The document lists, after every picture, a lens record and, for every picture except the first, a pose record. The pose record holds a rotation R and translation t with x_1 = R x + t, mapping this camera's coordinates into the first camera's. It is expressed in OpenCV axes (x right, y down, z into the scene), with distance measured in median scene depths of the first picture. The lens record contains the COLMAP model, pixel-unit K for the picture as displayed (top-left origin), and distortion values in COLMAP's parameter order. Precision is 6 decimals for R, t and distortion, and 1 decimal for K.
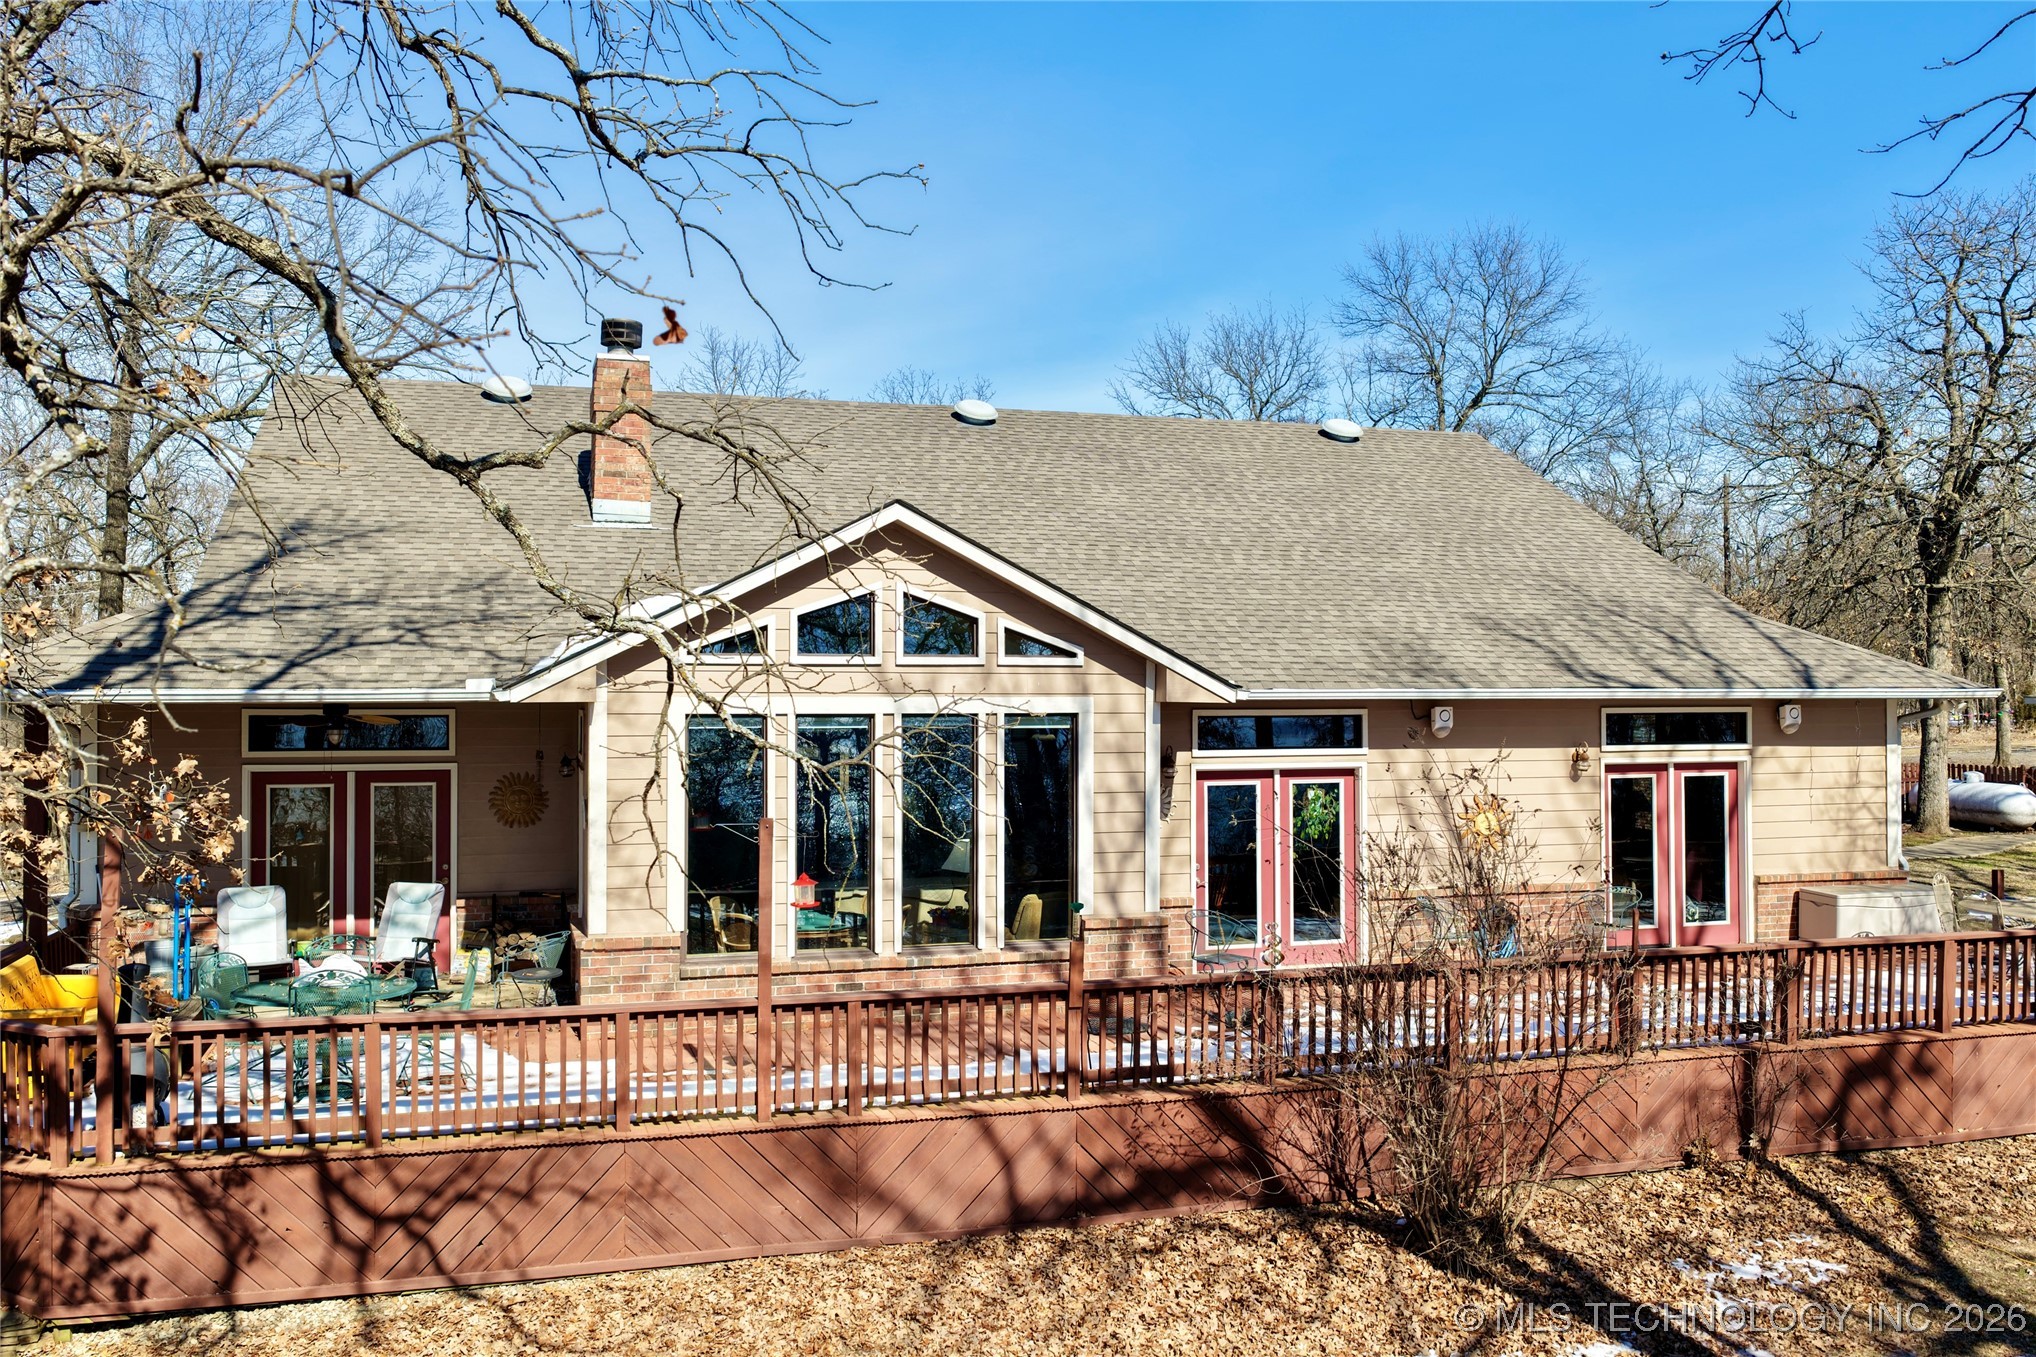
lens RADIAL K [[1668.9, 0, 975.1], [0, 1668.9, 683.2], [0, 0, 1]] dist [-0.007075, 0.013262]
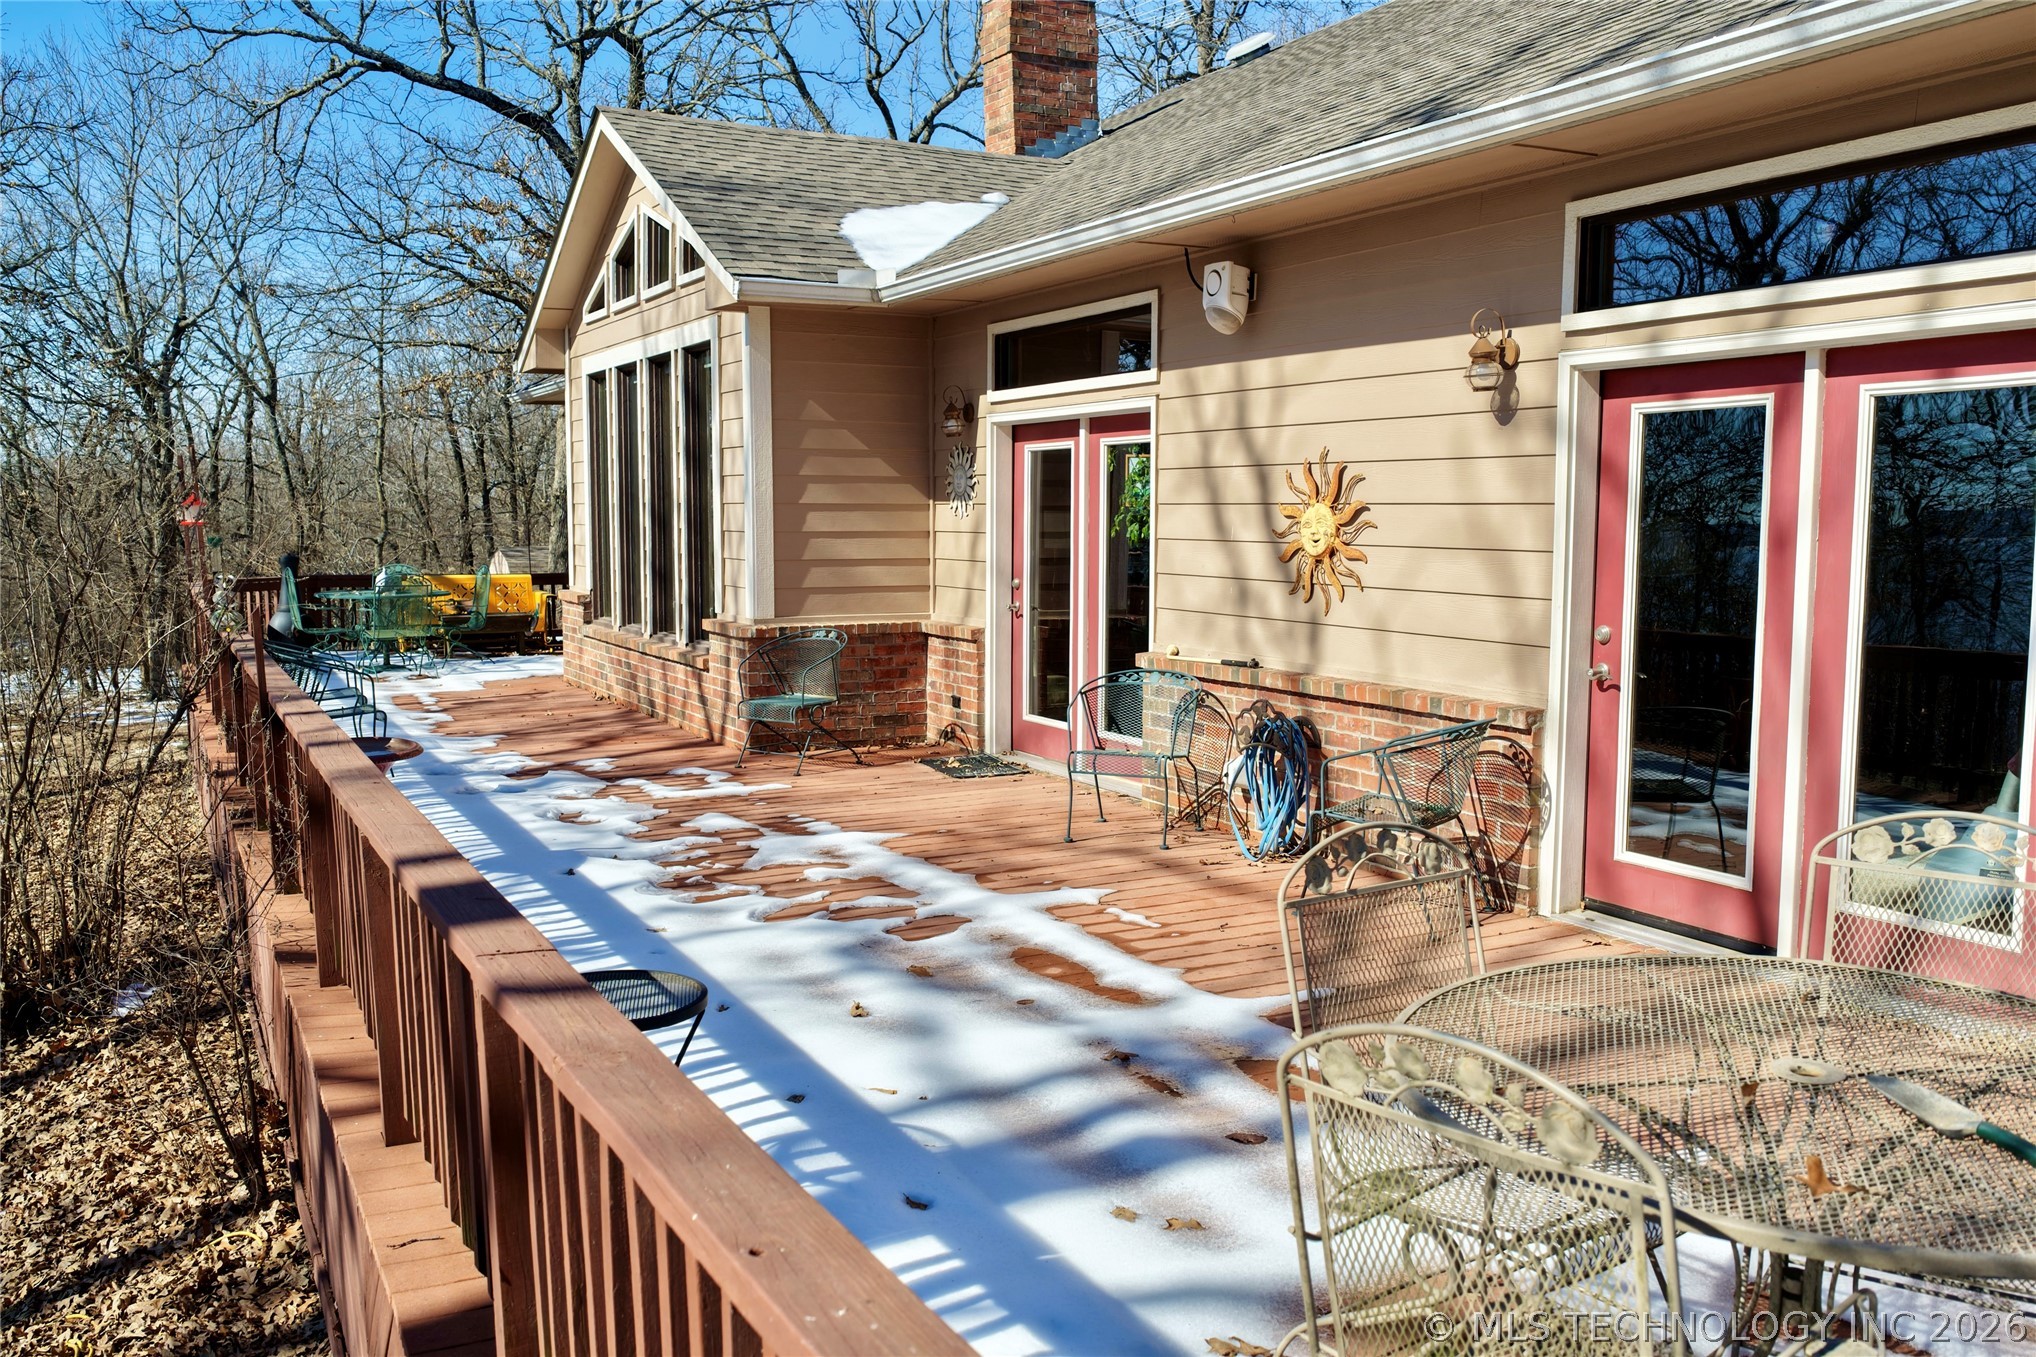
lens RADIAL K [[1668.9, 0, 1020.2], [0, 1668.9, 677.6], [0, 0, 1]] dist [-0.007075, 0.013262]
pose [[0.212530, 0.100472, -0.971976, 0.817292], [0.003214, 0.994623, 0.103515, 0.089623], [0.977149, -0.025124, 0.211064, 0.965433]]
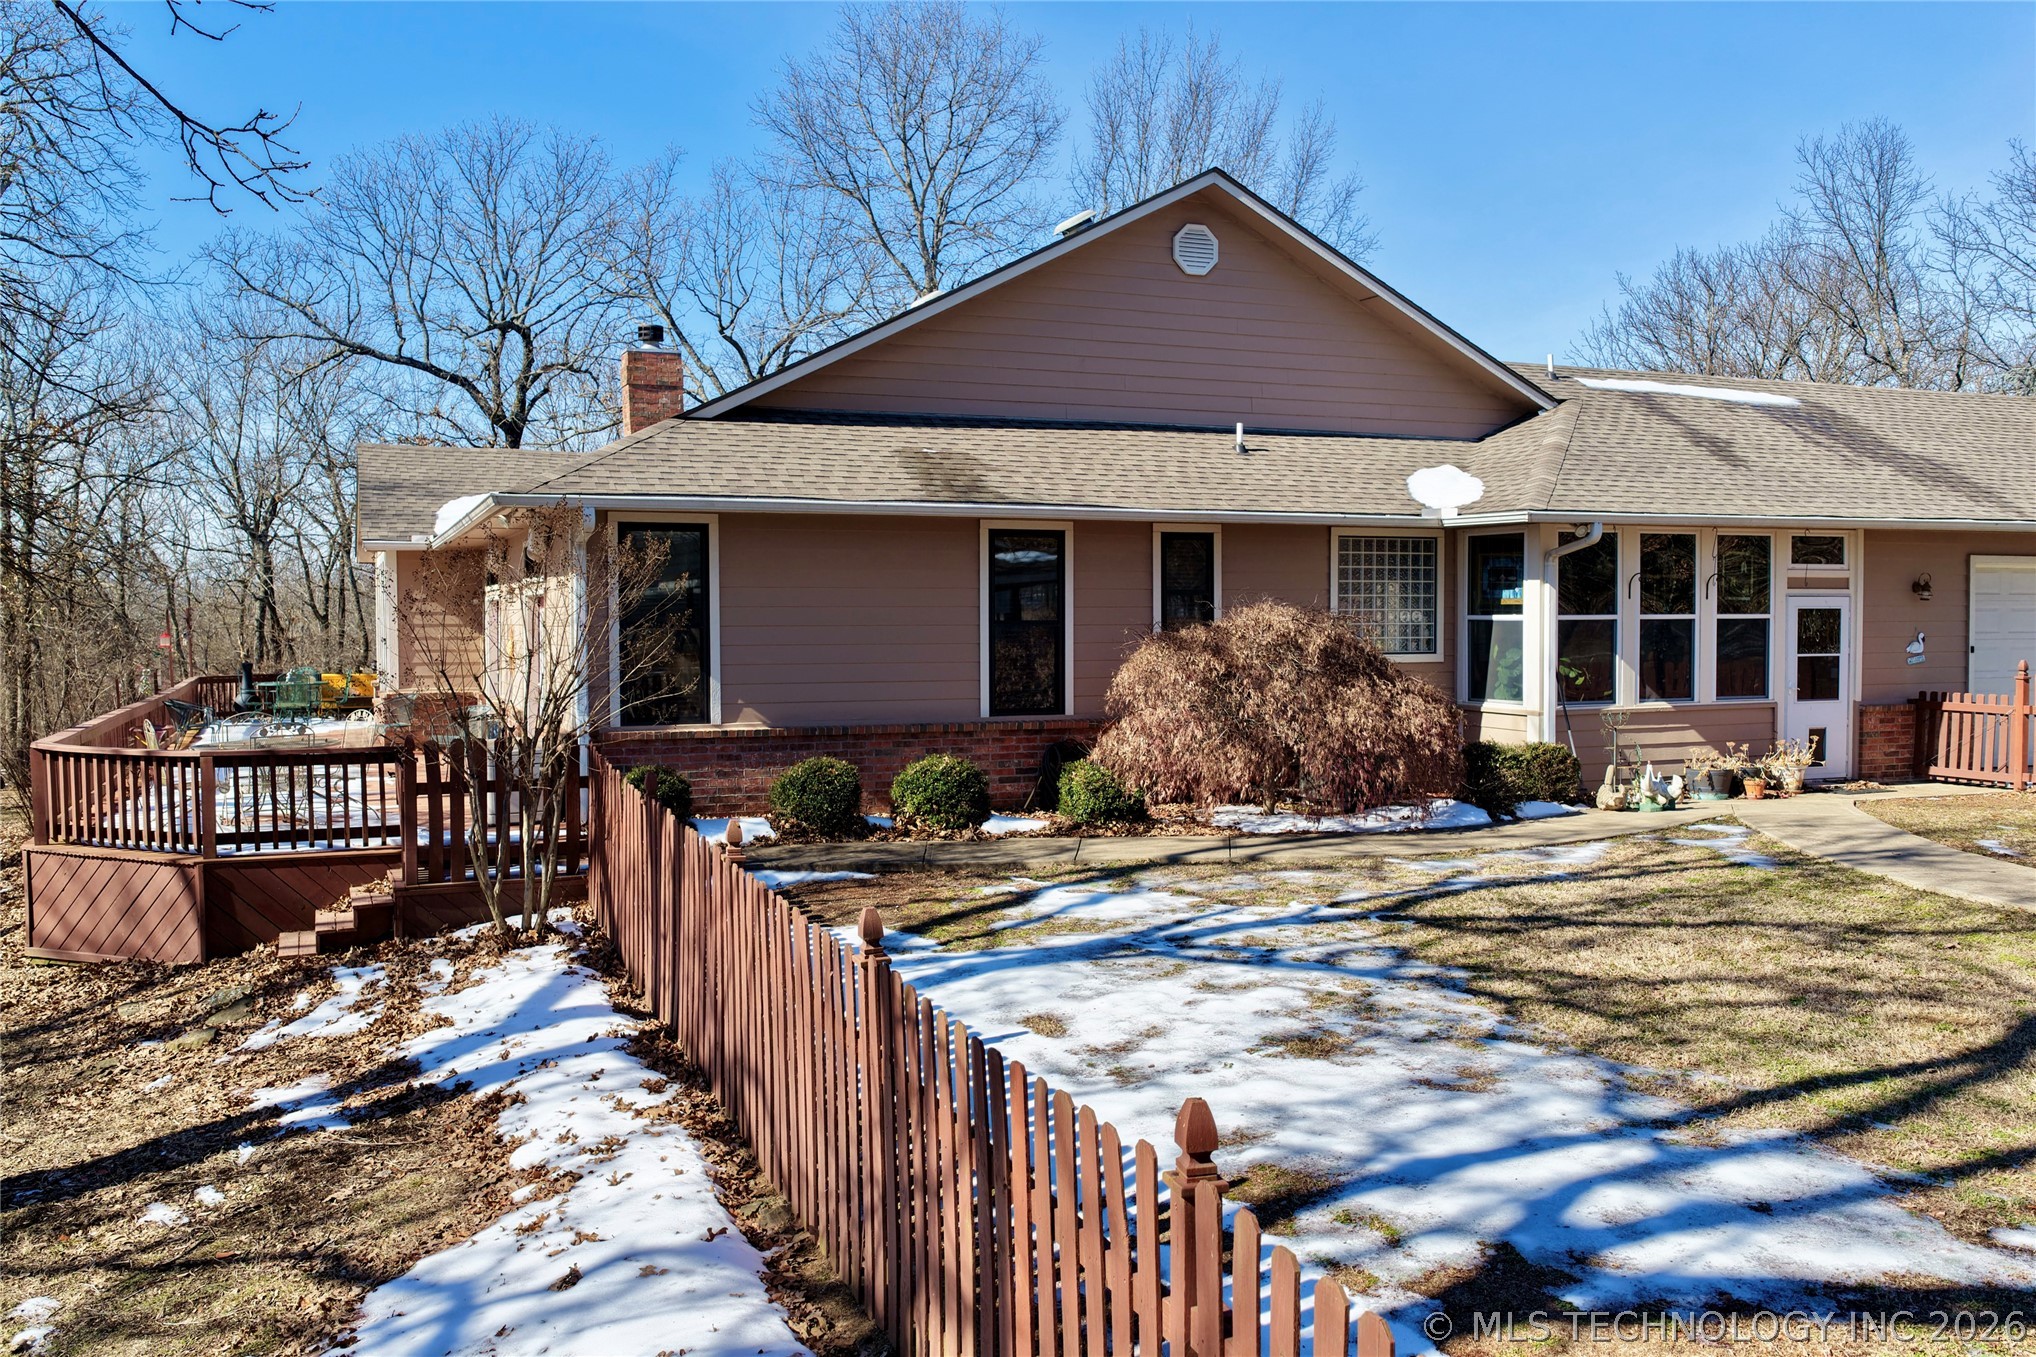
lens RADIAL K [[1668.9, 0, 1019.6], [0, 1668.9, 677.0], [0, 0, 1]] dist [-0.007075, 0.013262]
pose [[0.118865, 0.033379, -0.992349, 1.698781], [0.004673, 0.999405, 0.034177, 0.076679], [0.992899, -0.008700, 0.118638, 1.404684]]
